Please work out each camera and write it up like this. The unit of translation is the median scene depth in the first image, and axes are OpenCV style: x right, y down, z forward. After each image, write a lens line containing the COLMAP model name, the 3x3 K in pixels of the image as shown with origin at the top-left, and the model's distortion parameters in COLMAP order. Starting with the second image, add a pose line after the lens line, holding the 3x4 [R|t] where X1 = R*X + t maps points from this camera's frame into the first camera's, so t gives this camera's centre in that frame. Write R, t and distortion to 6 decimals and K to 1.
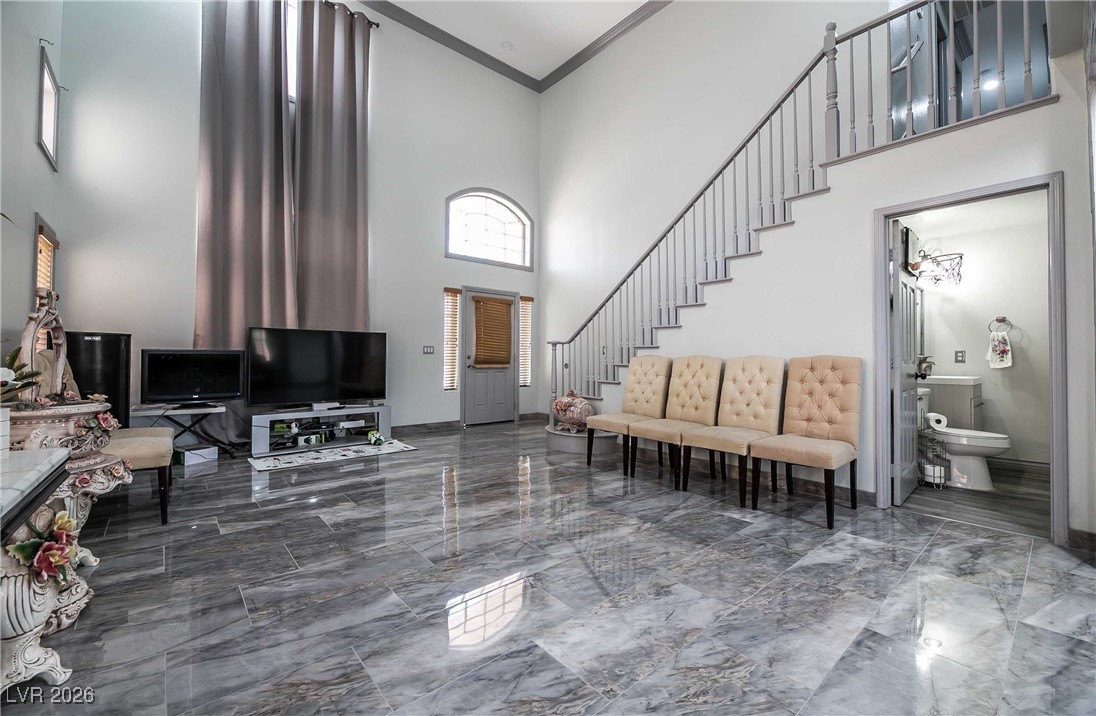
lens RADIAL K [[448.2, 0, 550.0], [0, 448.2, 352.6], [0, 0, 1]] dist [0.002420, -0.004320]
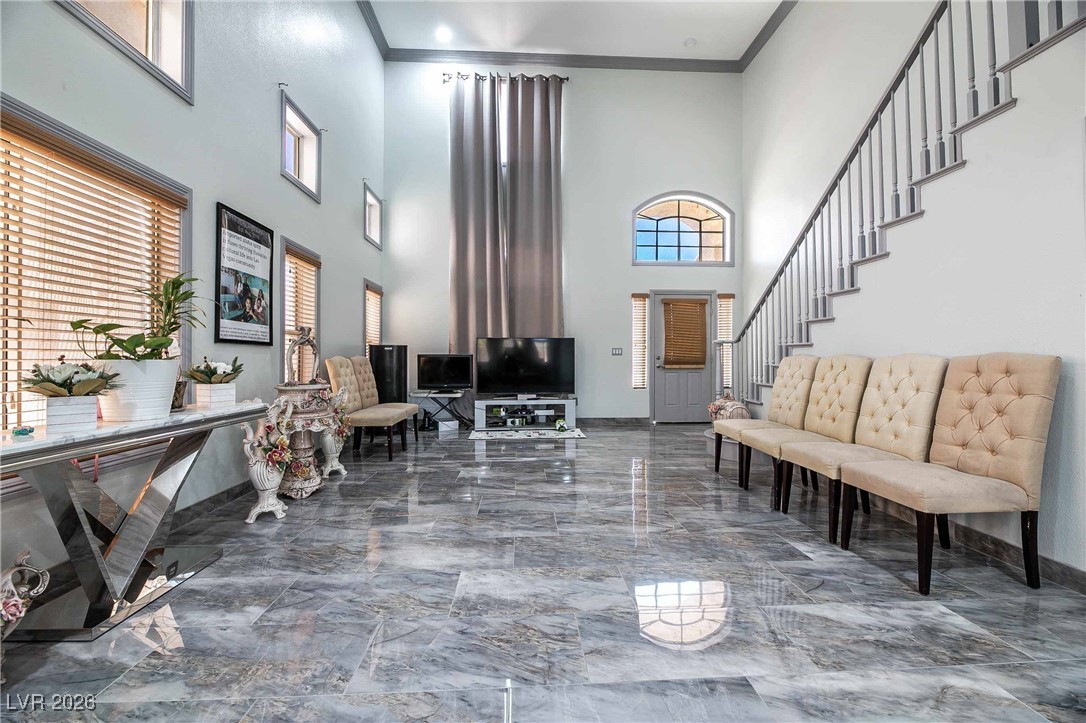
lens RADIAL K [[436.0, 0, 541.0], [0, 436.0, 357.1], [0, 0, 1]] dist [-0.000550, -0.000530]
pose [[0.791919, -0.007711, -0.610577, 0.358245], [0.013171, 0.999903, 0.004455, 0.000585], [0.610484, -0.011570, 0.791944, 0.047212]]
